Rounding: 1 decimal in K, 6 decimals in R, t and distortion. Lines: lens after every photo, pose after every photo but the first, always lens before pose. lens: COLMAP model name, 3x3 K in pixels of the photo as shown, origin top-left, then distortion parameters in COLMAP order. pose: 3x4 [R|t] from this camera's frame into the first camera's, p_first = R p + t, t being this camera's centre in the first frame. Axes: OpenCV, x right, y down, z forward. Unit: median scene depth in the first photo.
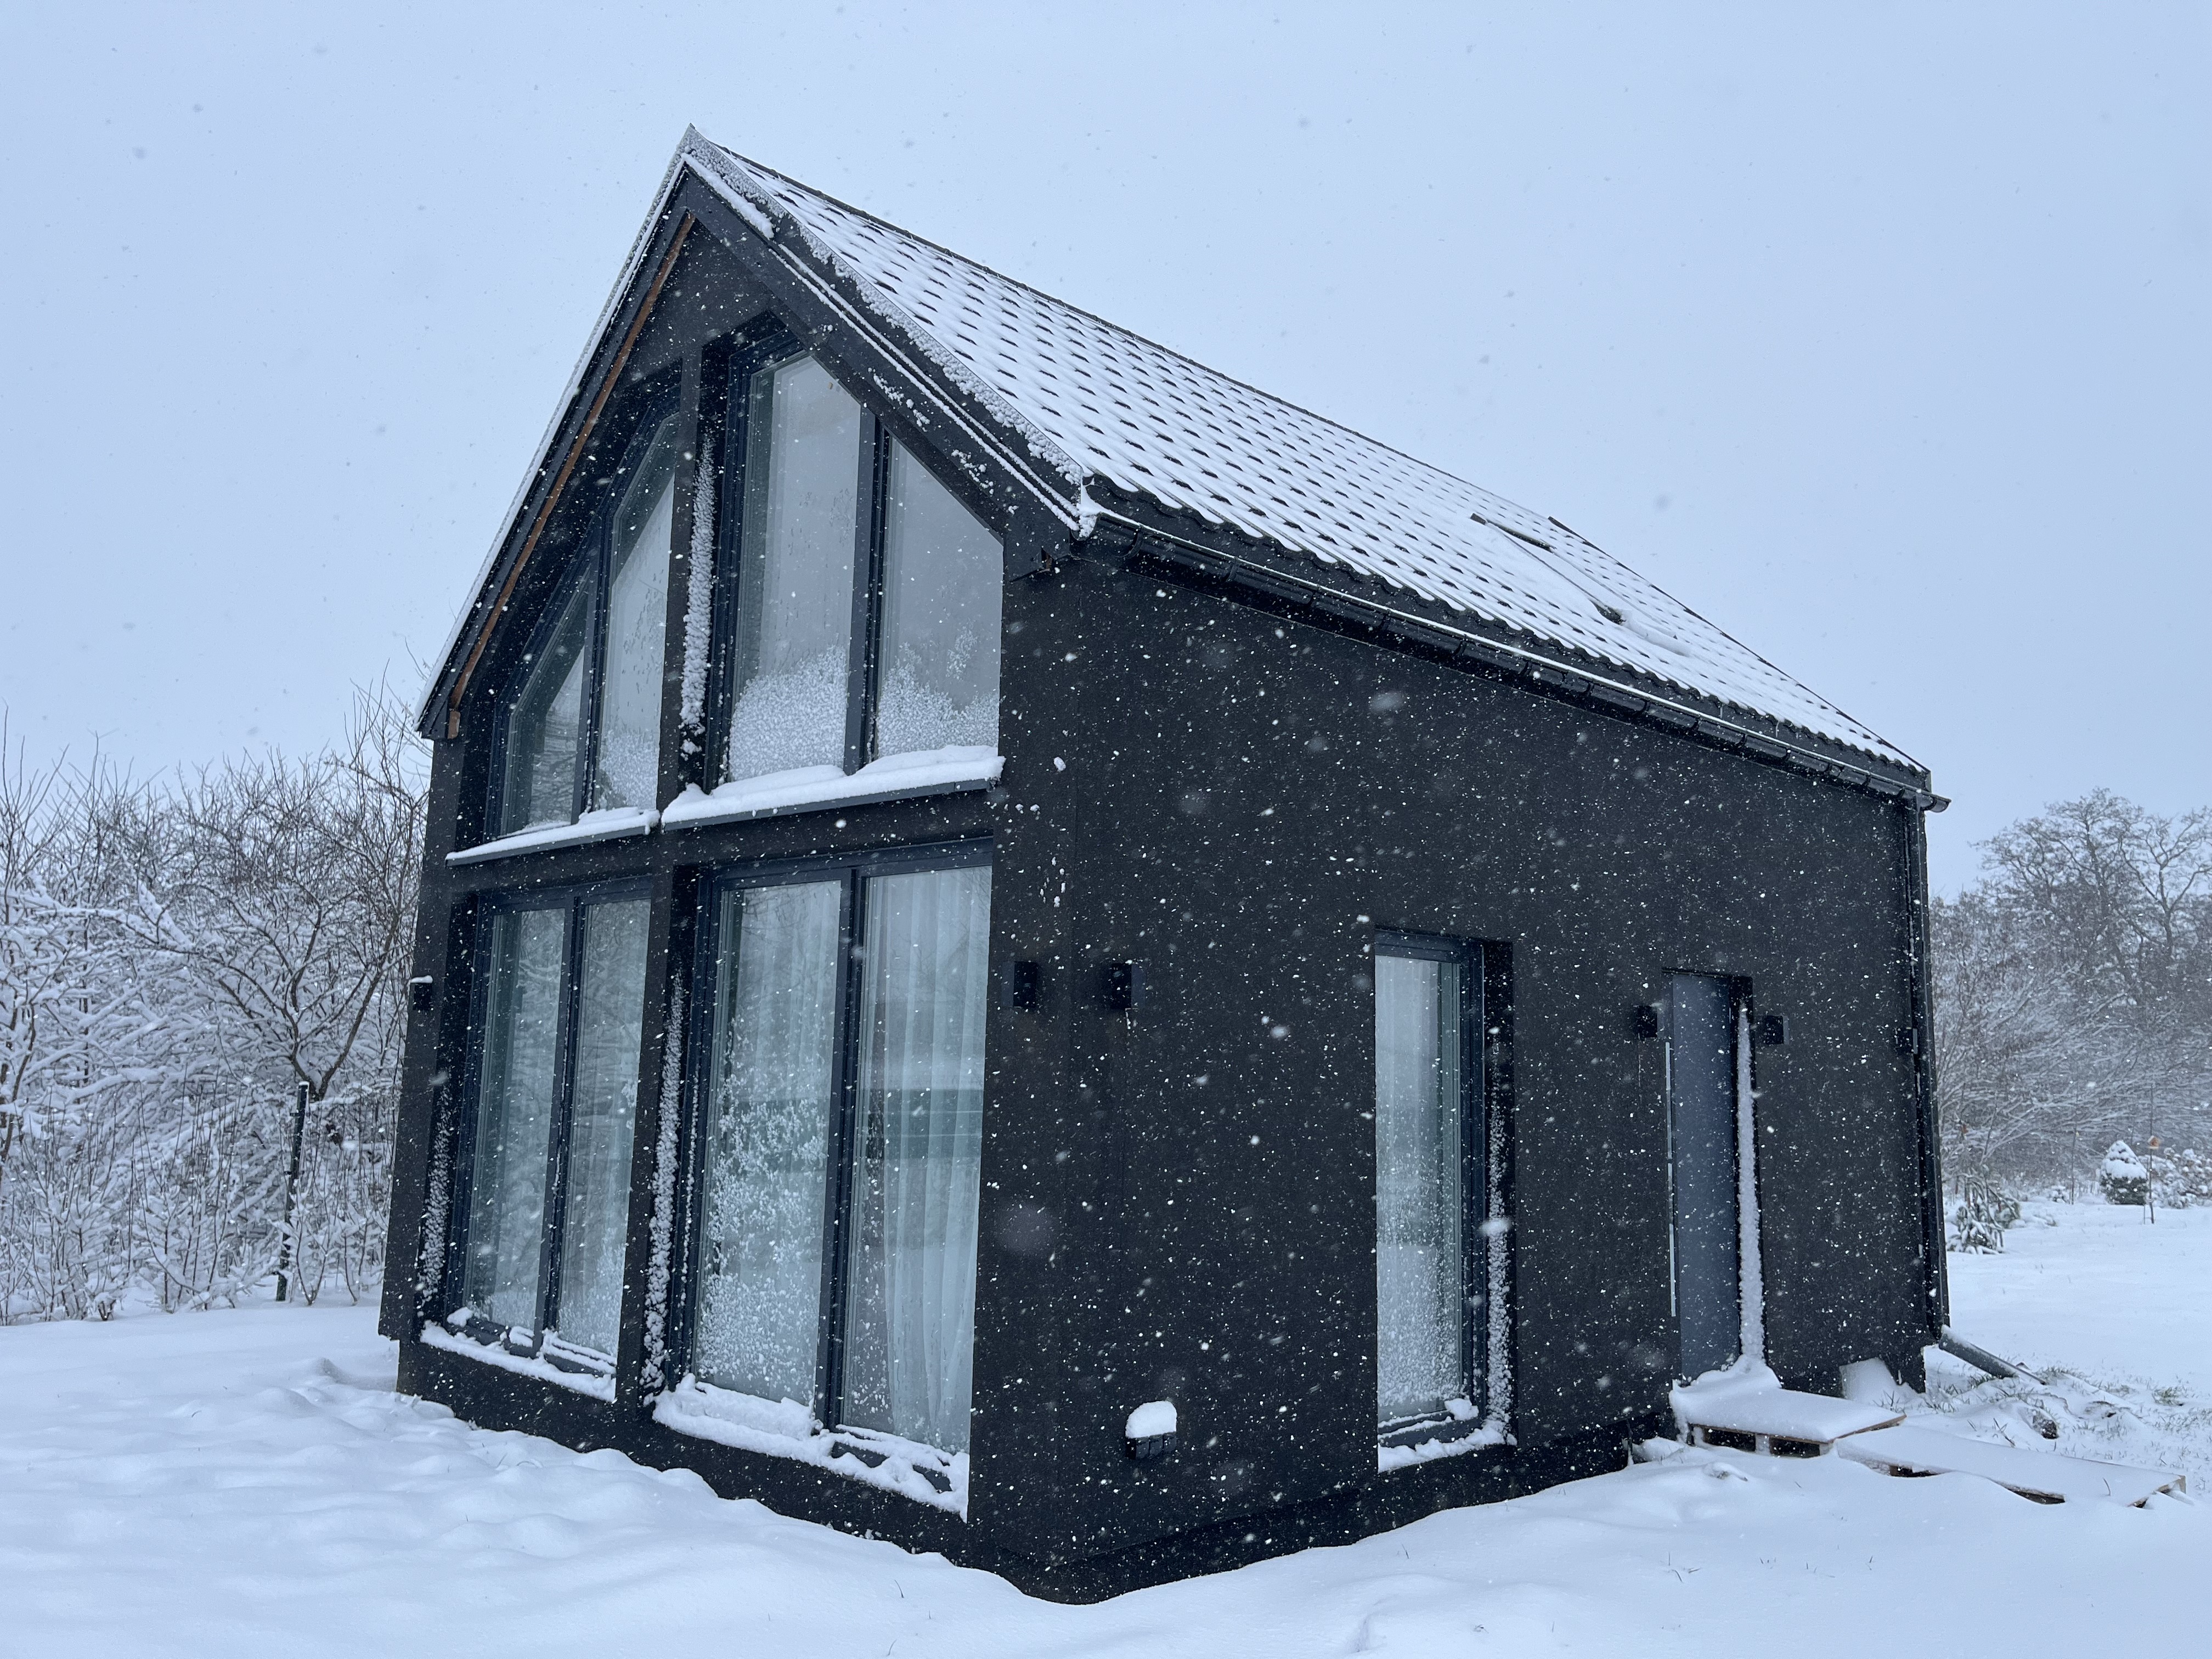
lens RADIAL K [[1658.8, 0, 1088.2], [0, 1658.8, 819.2], [0, 0, 1]] dist [0.069445, -0.086649]
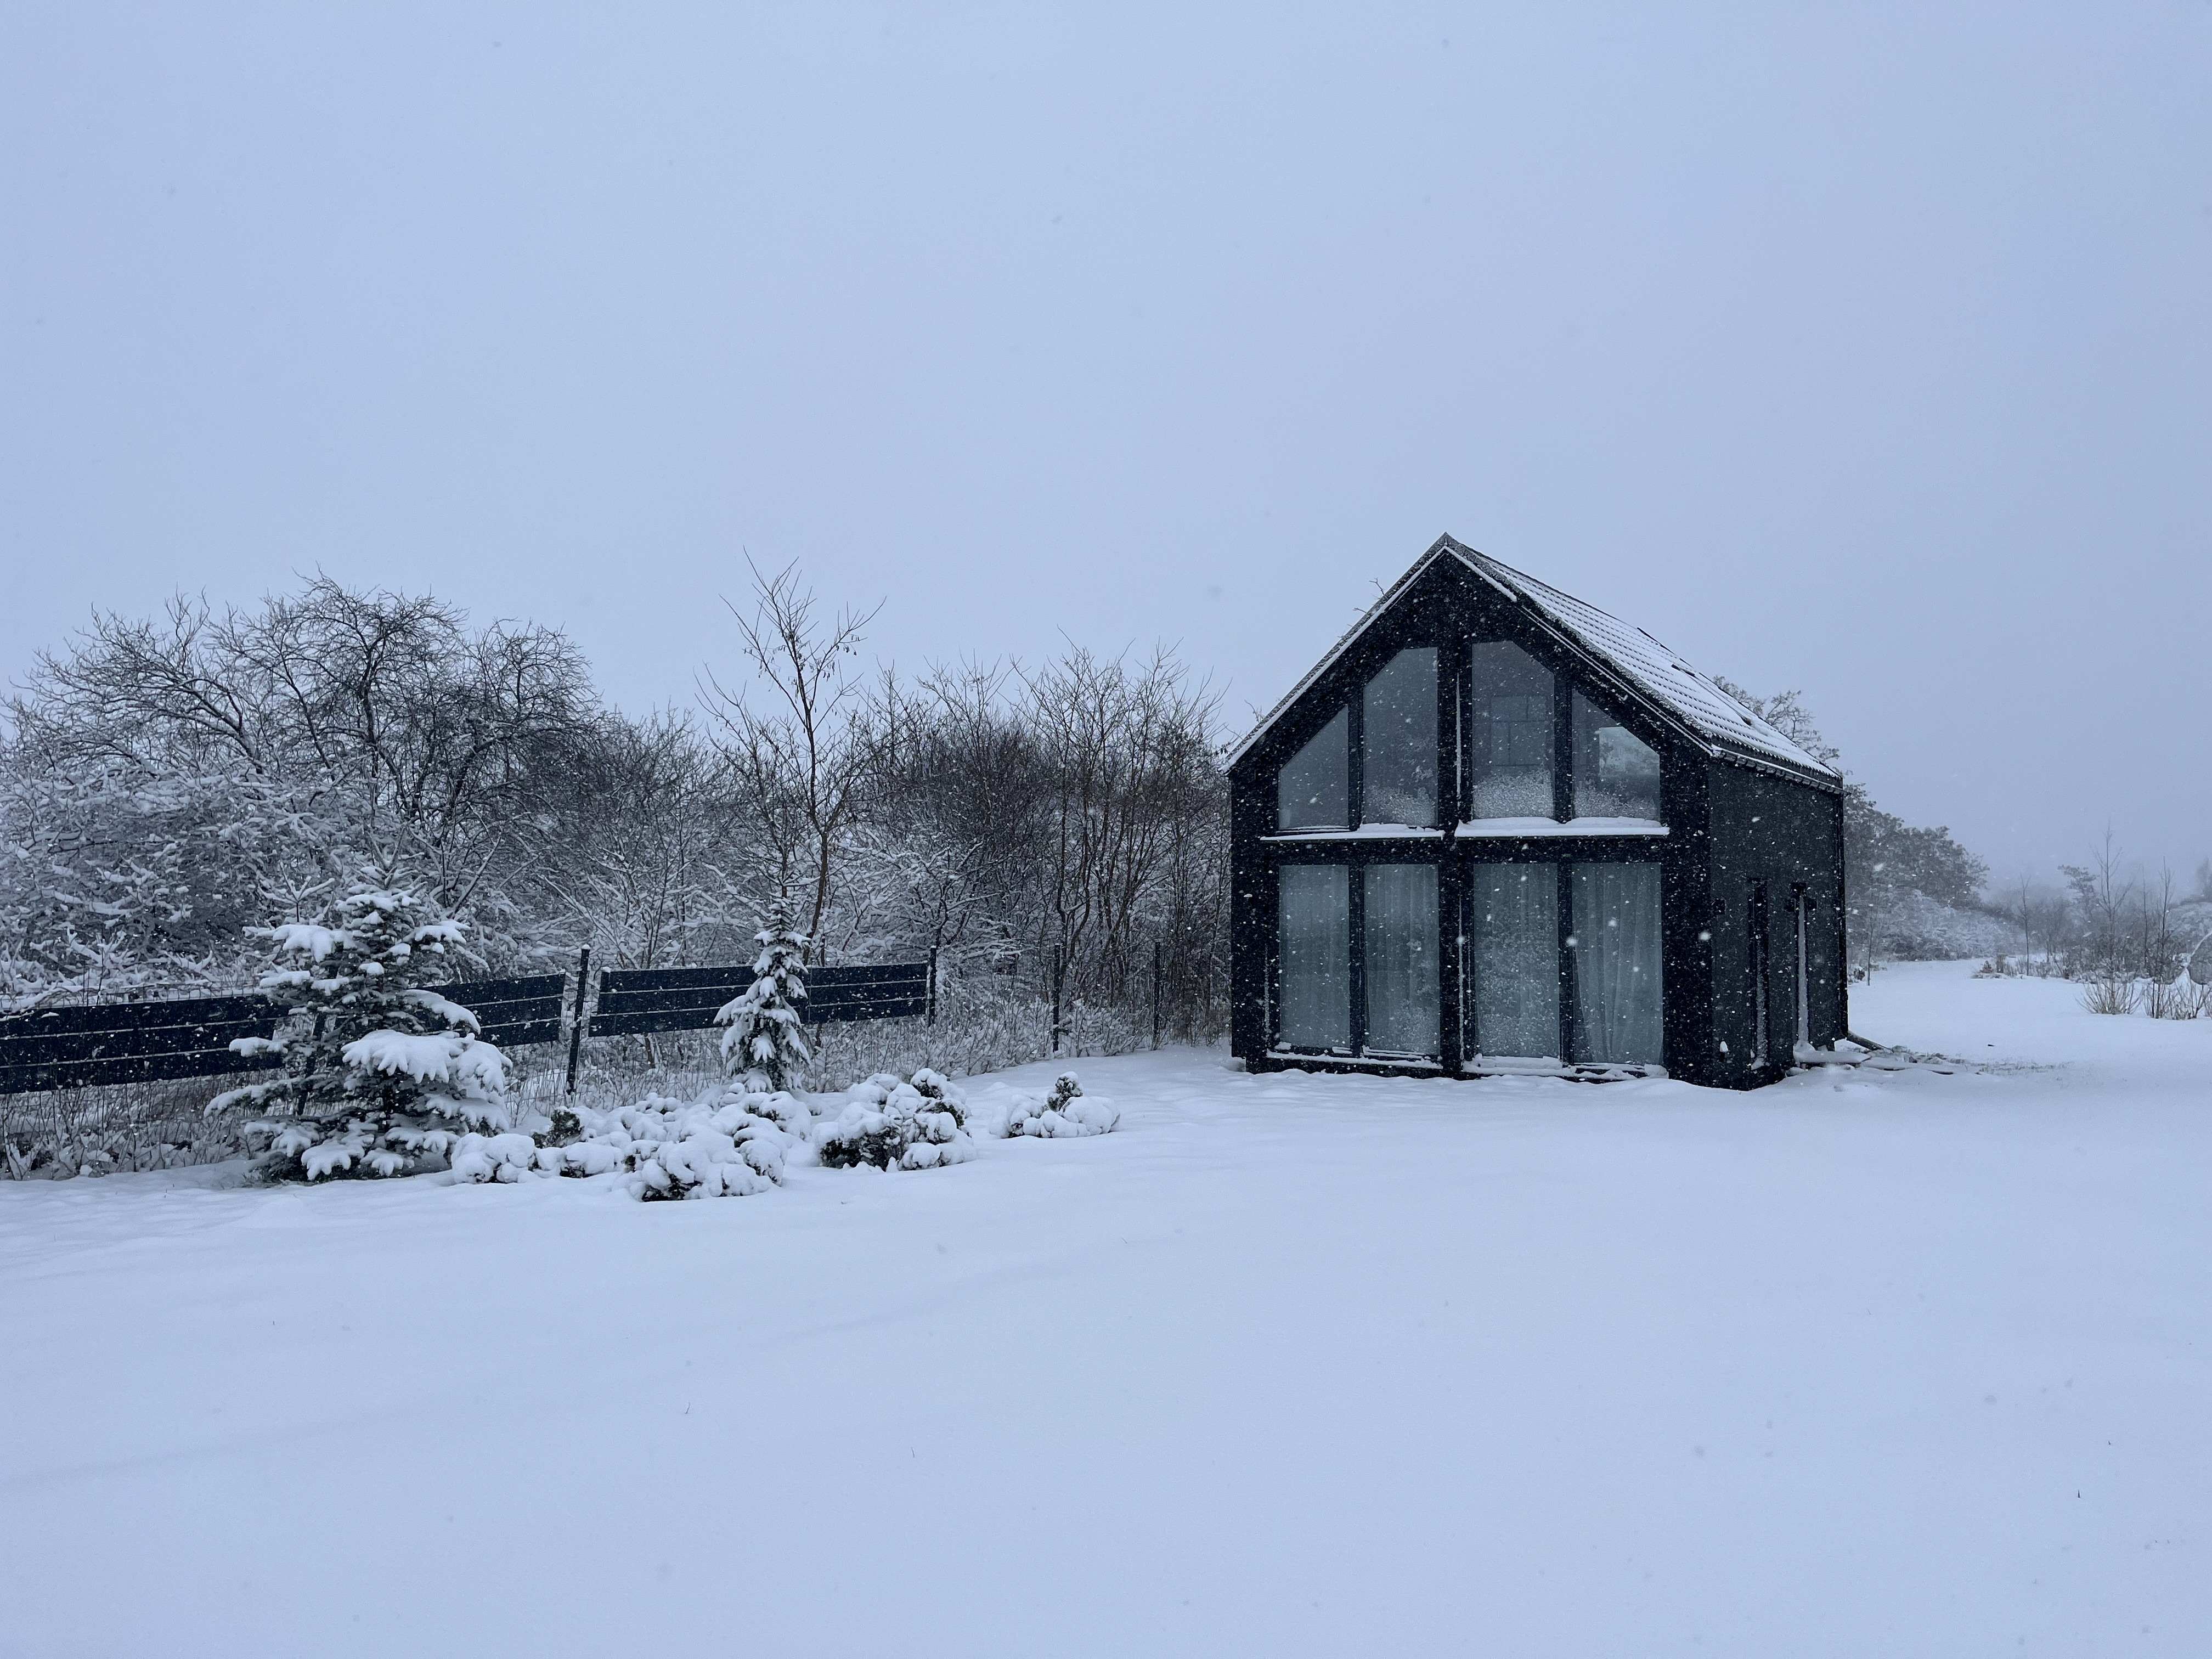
lens RADIAL K [[1658.8, 0, 1088.2], [0, 1658.8, 819.2], [0, 0, 1]] dist [0.069445, -0.086649]
pose [[0.972944, -0.014790, 0.230569, -1.403013], [-0.009142, 0.994703, 0.102383, -0.280460], [-0.230862, -0.101721, 0.967655, -1.291990]]
